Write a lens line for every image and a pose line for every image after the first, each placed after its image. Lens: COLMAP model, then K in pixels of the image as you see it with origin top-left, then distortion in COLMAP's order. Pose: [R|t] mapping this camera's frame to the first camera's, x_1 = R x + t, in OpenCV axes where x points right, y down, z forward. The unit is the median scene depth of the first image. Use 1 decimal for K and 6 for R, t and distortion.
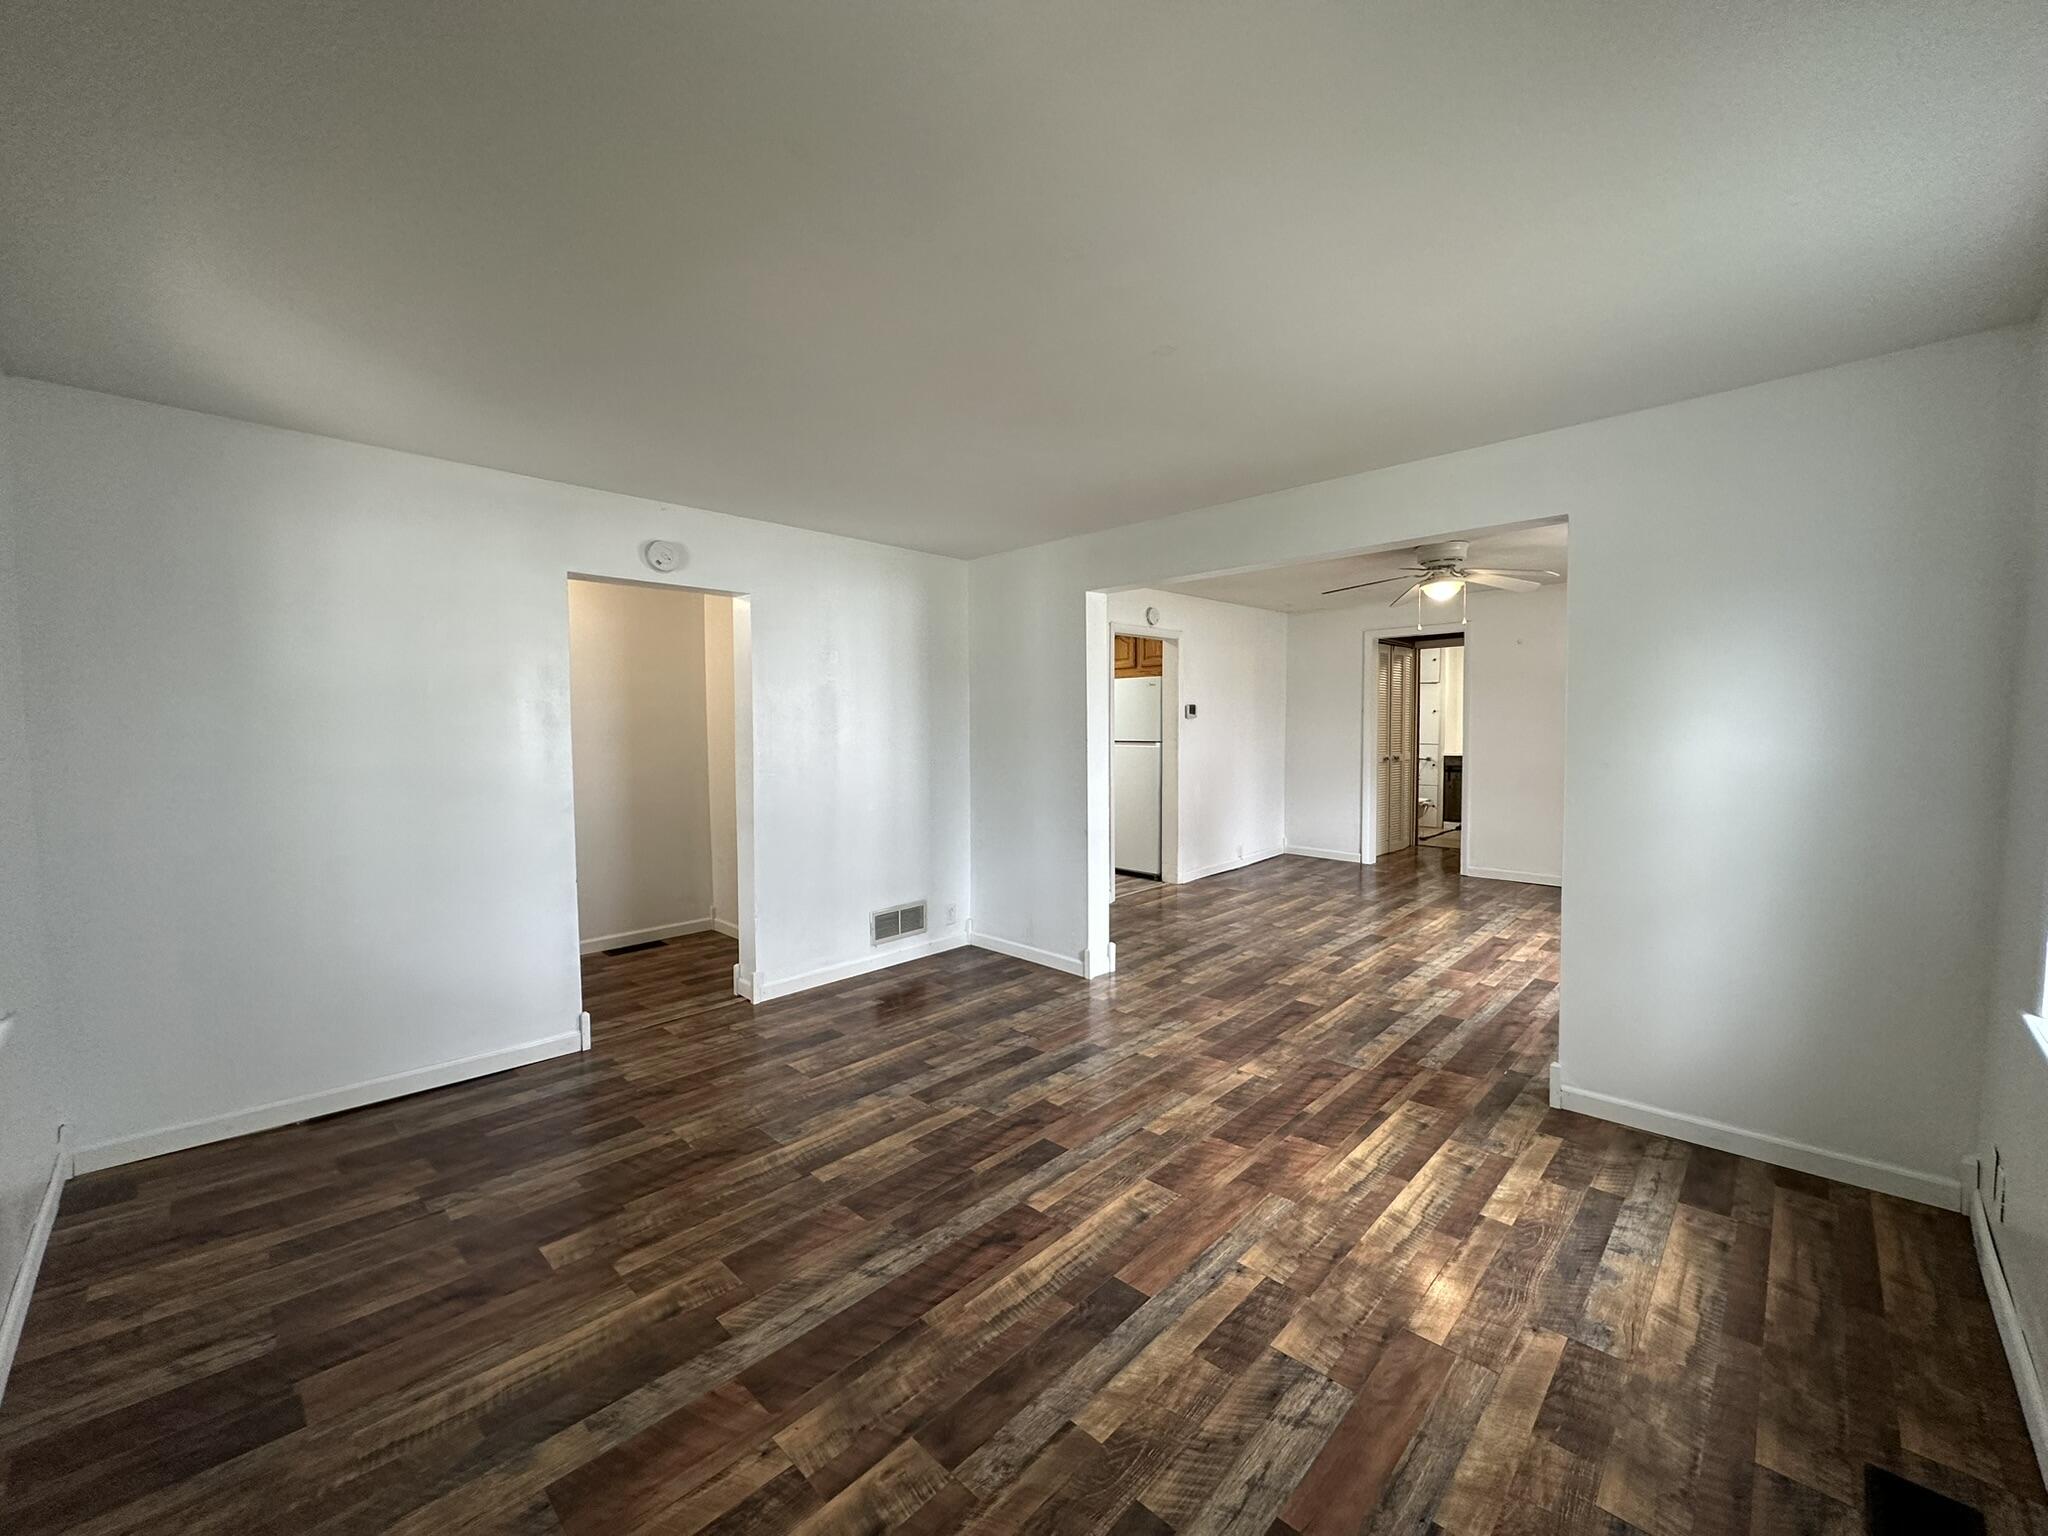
lens RADIAL K [[808.3, 0, 1026.6], [0, 808.3, 762.9], [0, 0, 1]] dist [-0.003205, 0.001486]
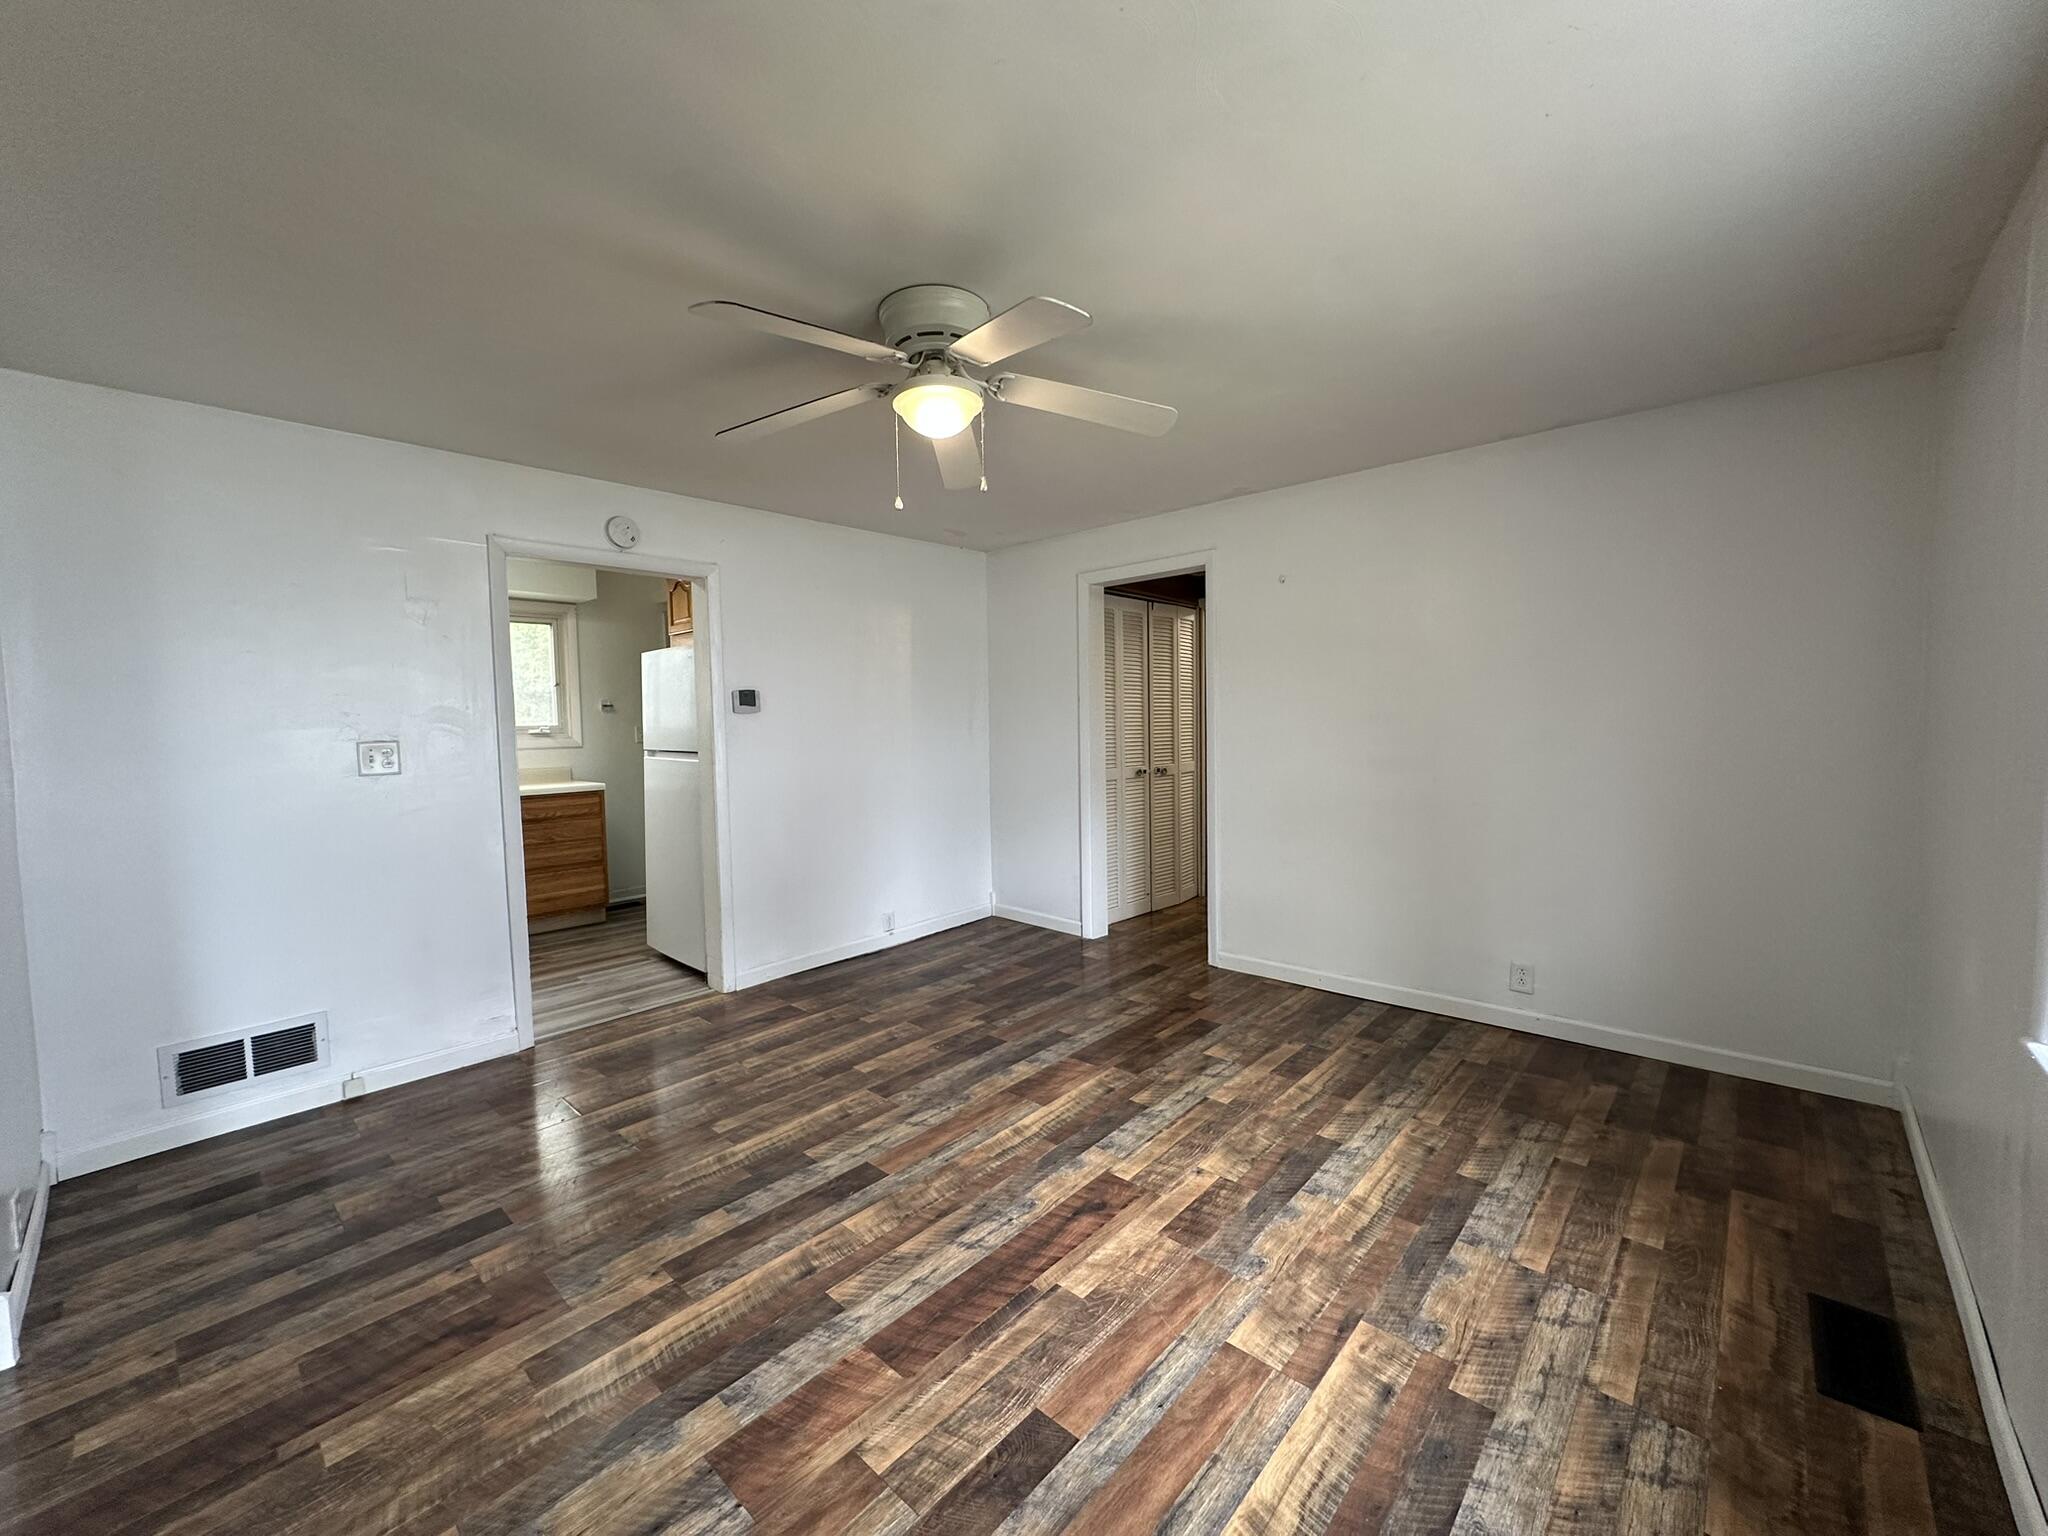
lens RADIAL K [[808.3, 0, 1005.3], [0, 808.3, 763.3], [0, 0, 1]] dist [-0.003205, 0.001486]
pose [[0.999865, -0.010717, 0.012463, 0.115186], [0.010513, 0.999812, 0.016291, -0.007285], [-0.012635, -0.016158, 0.999790, 0.118448]]
